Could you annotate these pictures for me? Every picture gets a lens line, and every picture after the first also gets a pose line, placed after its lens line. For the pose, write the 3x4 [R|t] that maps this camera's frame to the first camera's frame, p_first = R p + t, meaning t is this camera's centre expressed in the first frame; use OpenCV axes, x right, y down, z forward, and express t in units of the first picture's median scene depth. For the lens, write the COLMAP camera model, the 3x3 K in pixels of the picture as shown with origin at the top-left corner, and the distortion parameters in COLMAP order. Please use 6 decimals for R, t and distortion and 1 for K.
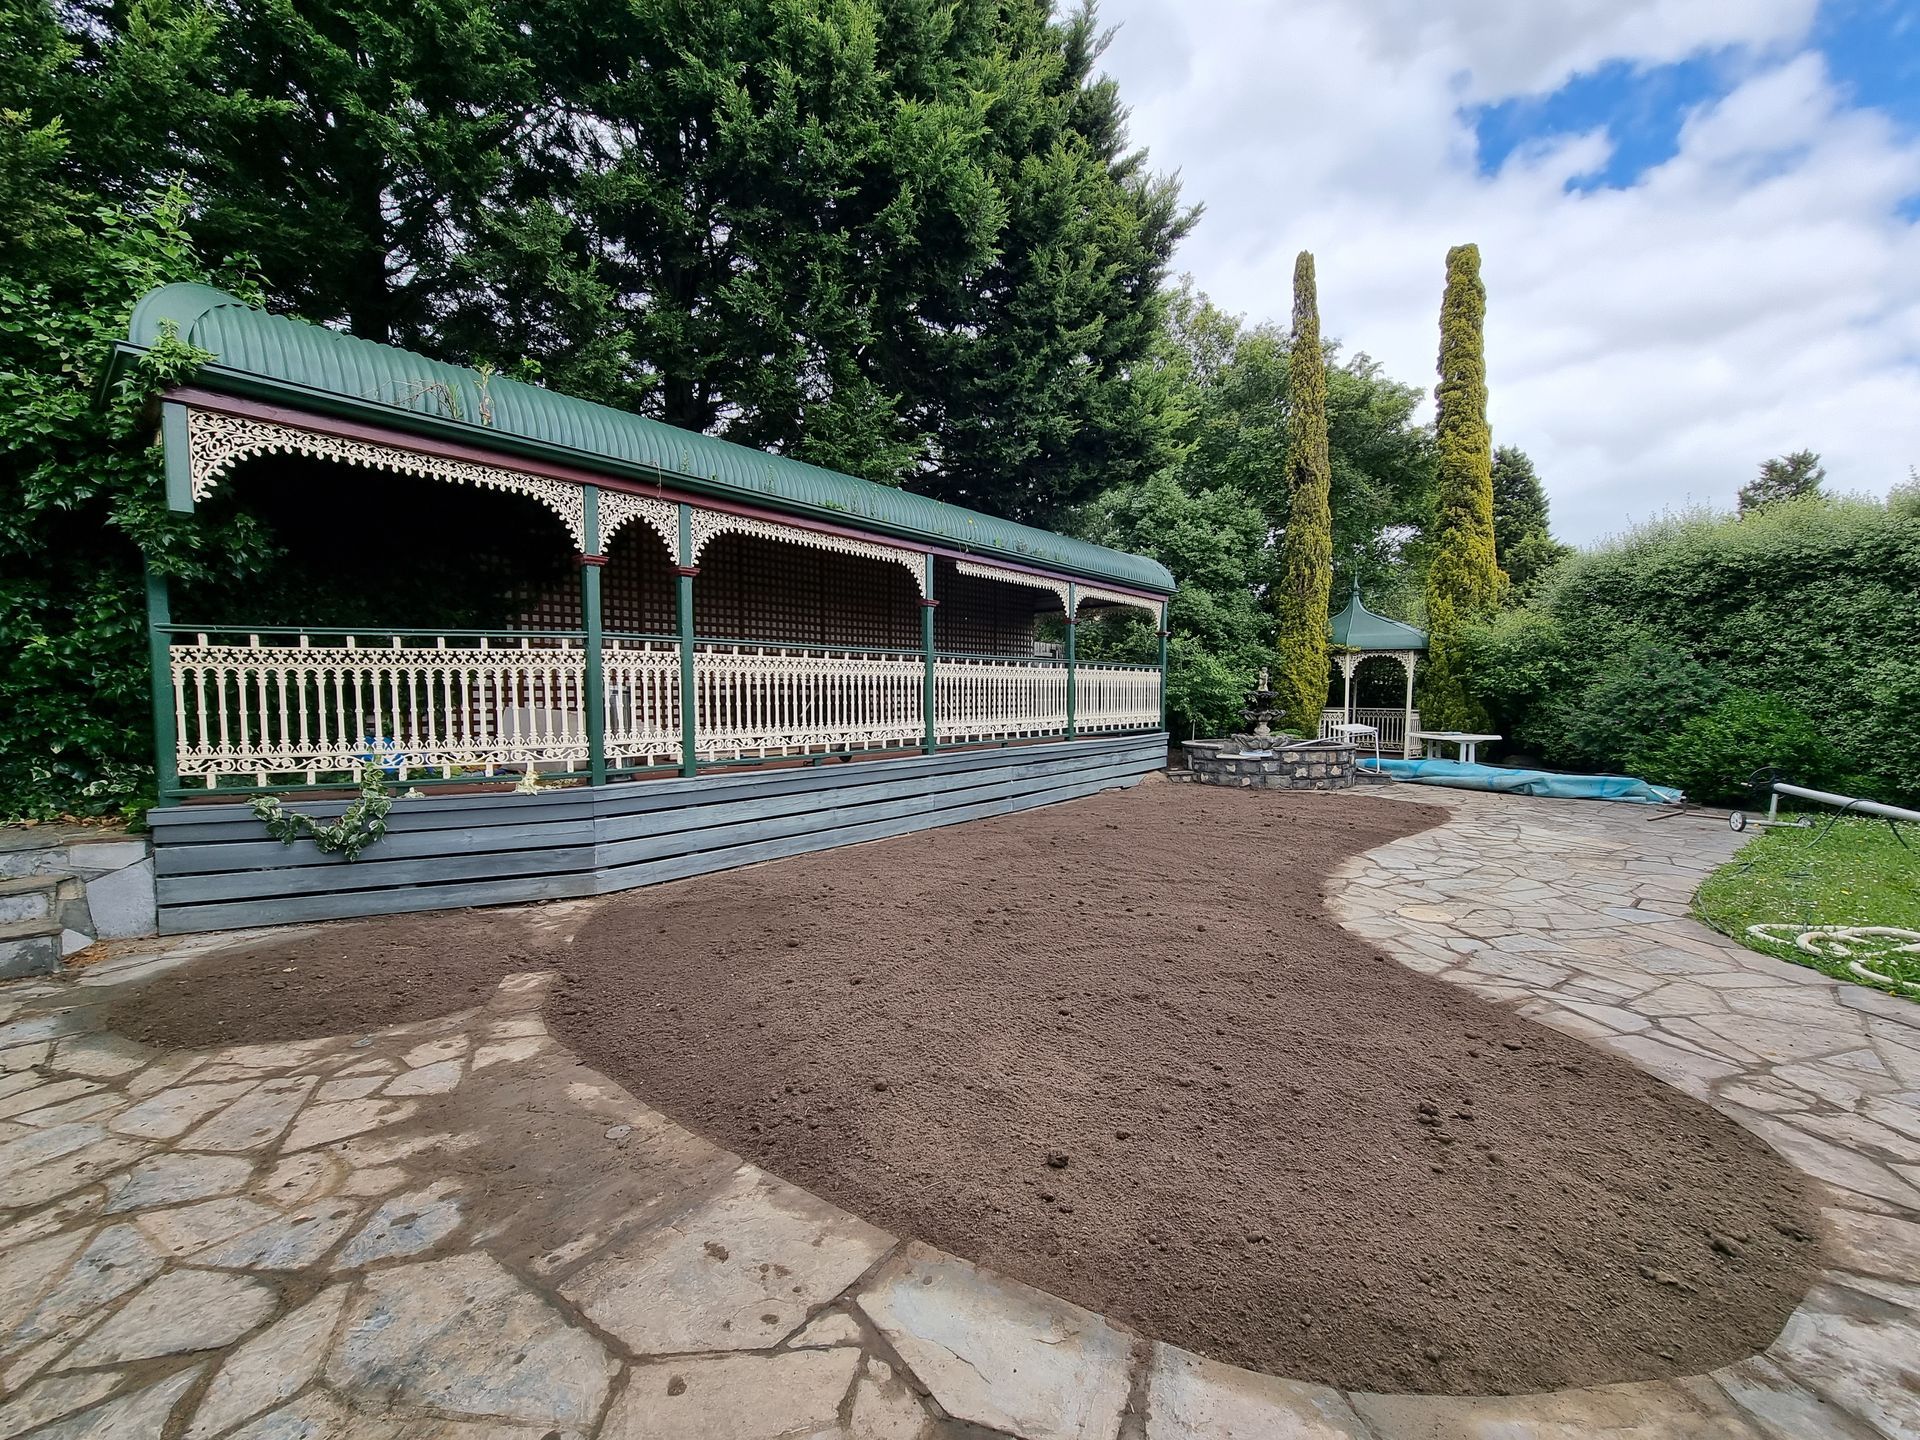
lens RADIAL K [[790.0, 0, 963.6], [0, 790.0, 727.5], [0, 0, 1]] dist [-0.008299, 0.000523]
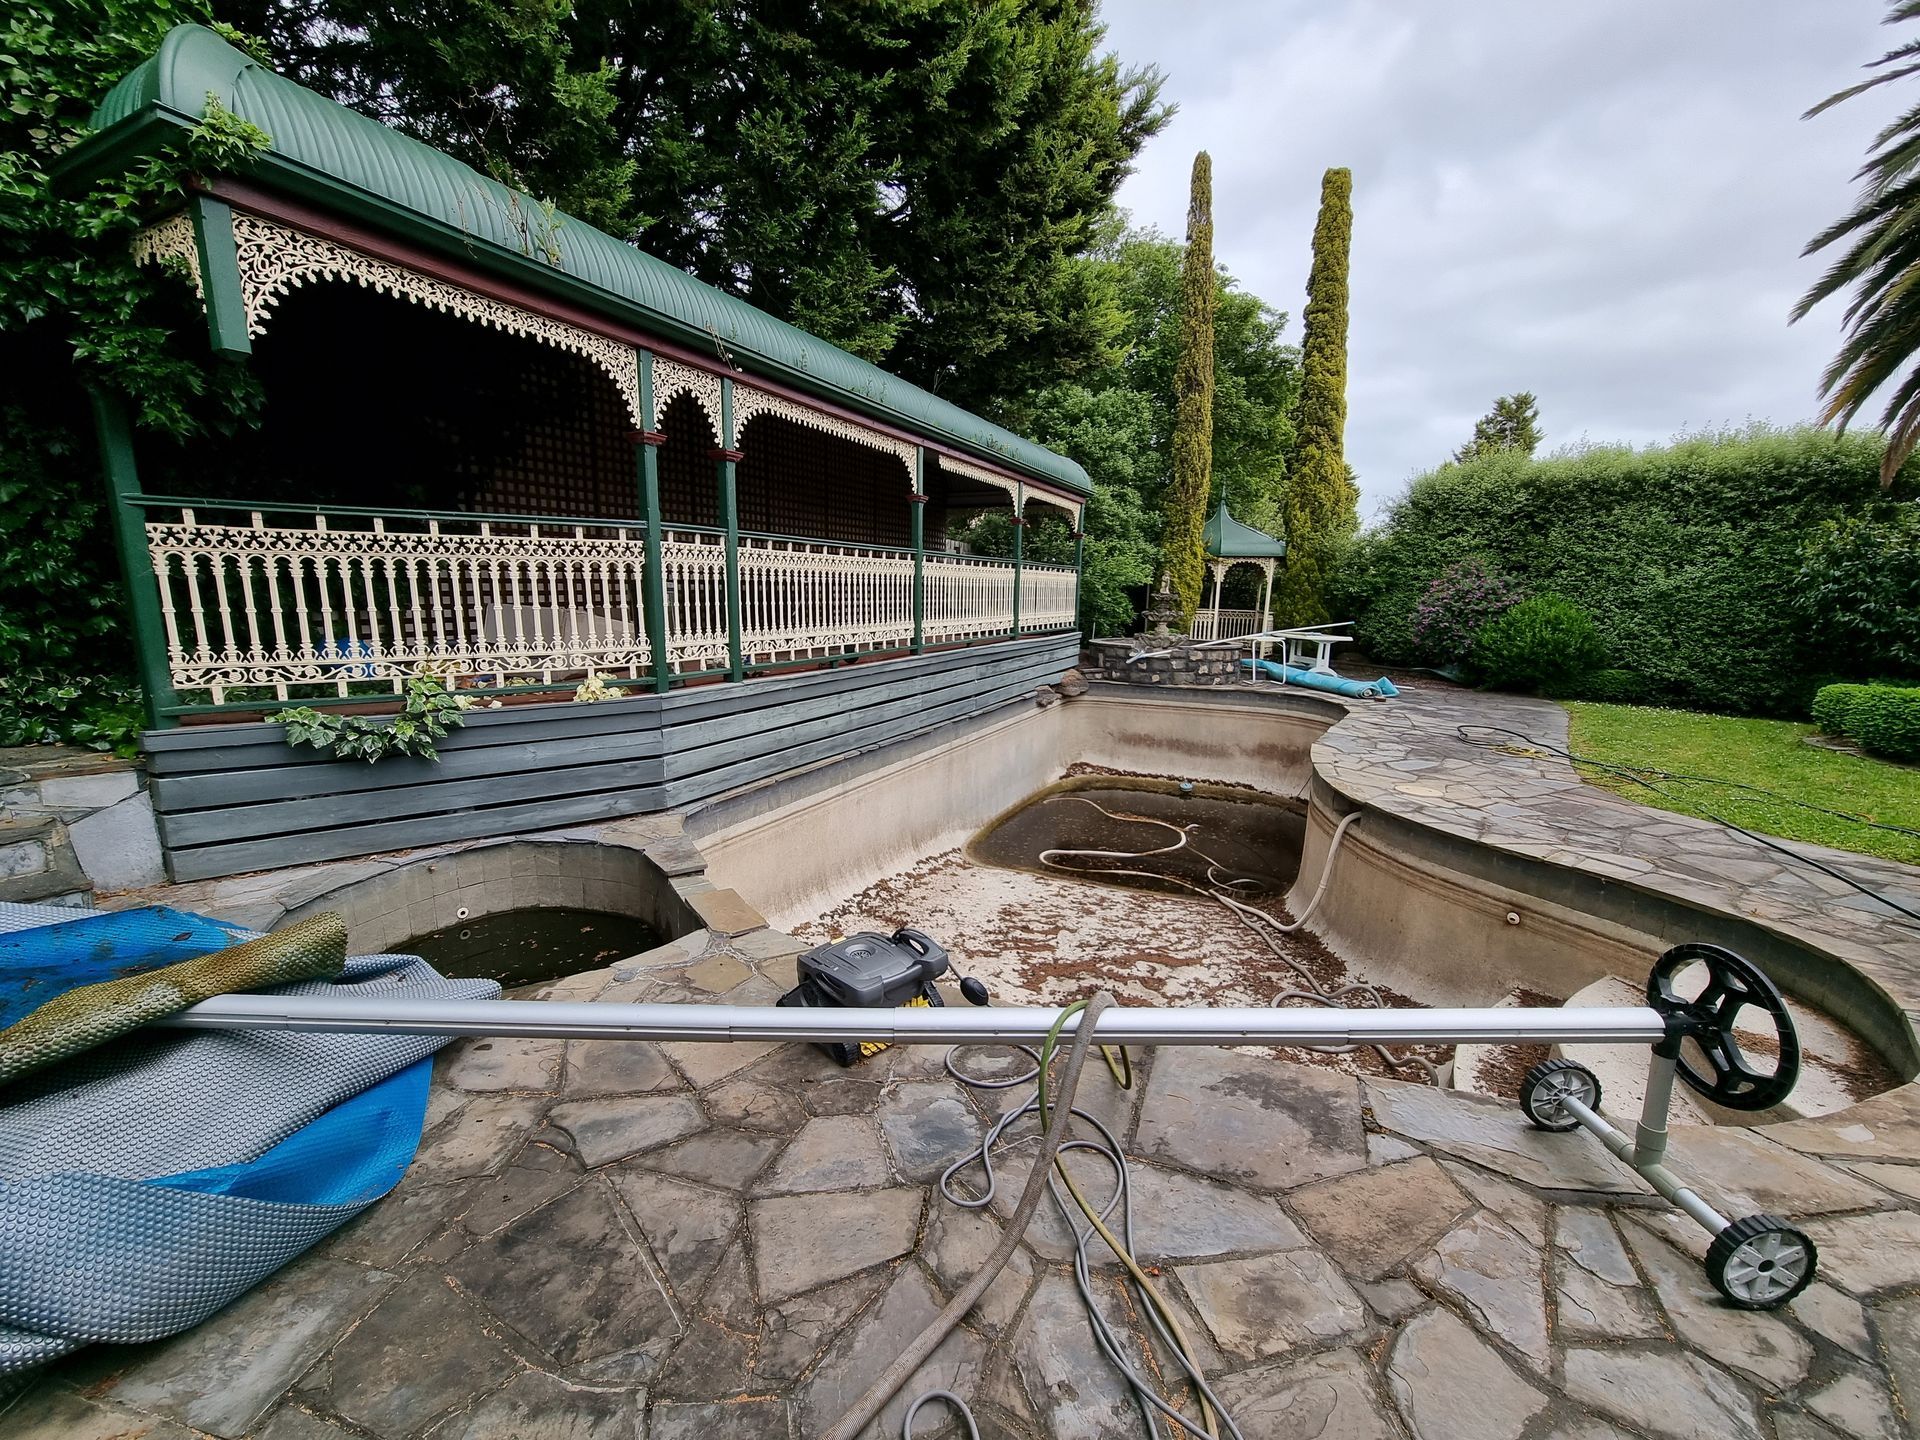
lens RADIAL K [[790.0, 0, 962.8], [0, 790.0, 726.7], [0, 0, 1]] dist [-0.008299, 0.000523]
pose [[0.970532, -0.024113, 0.239764, -0.300755], [-0.007516, 0.991468, 0.130136, -0.008085], [-0.240857, -0.128103, 0.962070, 0.020947]]
